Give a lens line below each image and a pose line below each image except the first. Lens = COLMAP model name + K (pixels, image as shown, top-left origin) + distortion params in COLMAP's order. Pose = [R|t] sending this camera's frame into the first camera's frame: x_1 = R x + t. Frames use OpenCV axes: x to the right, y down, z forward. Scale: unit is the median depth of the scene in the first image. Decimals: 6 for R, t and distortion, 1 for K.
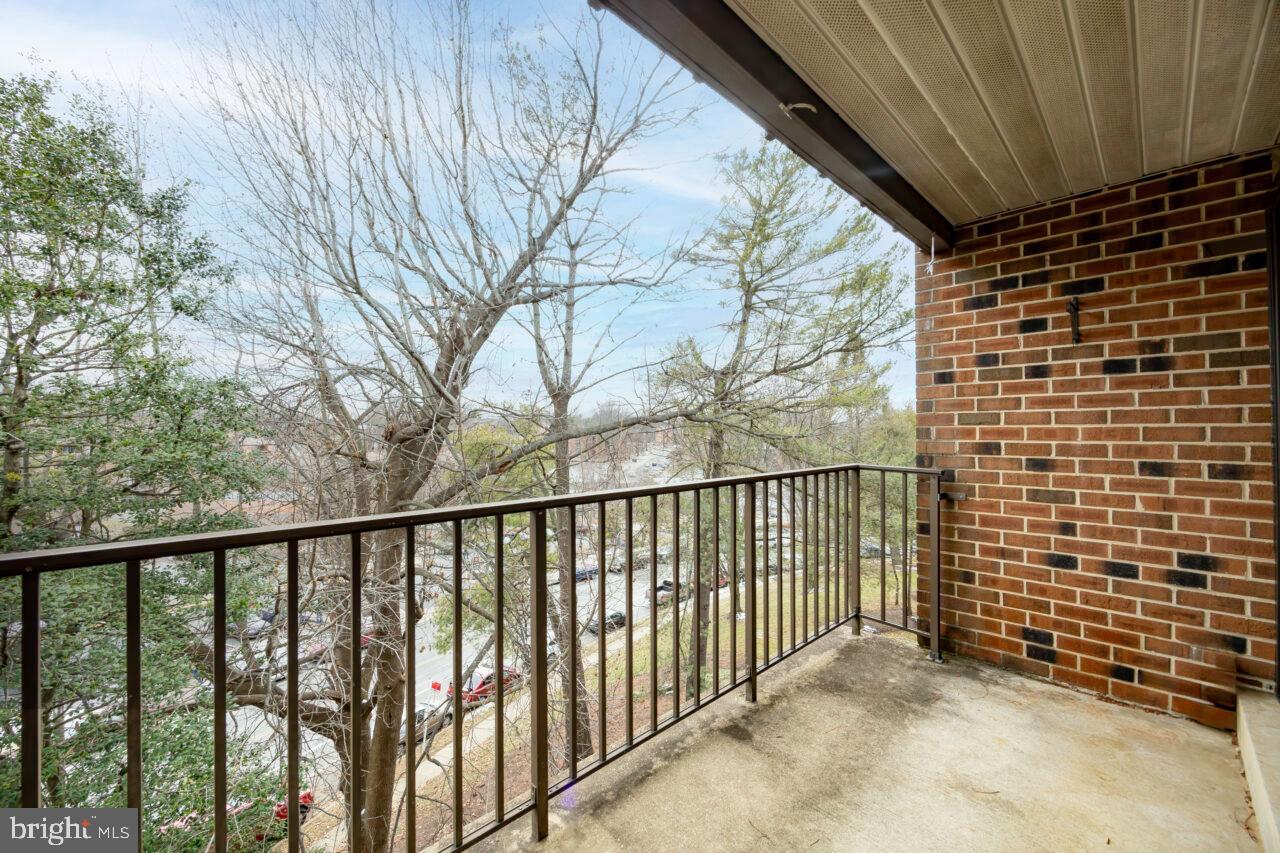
lens RADIAL K [[500.0, 0, 651.0], [0, 500.0, 427.6], [0, 0, 1]] dist [0.004039, -0.000455]
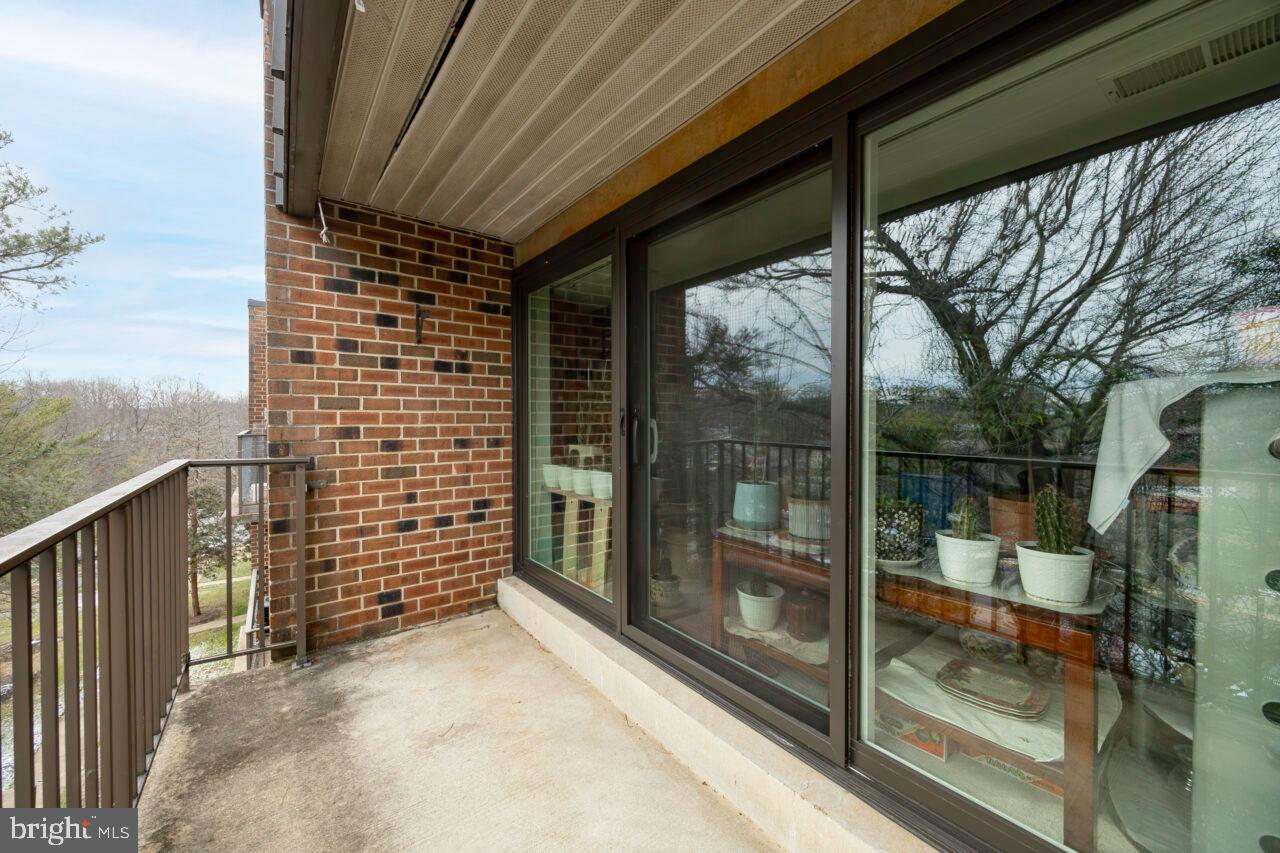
lens RADIAL K [[500.0, 0, 652.3], [0, 500.0, 428.1], [0, 0, 1]] dist [0.004039, -0.000455]
pose [[0.110660, -0.021835, 0.993618, -0.282959], [-0.012927, 0.999642, 0.023407, 0.000220], [-0.993774, -0.015434, 0.110338, 0.291641]]
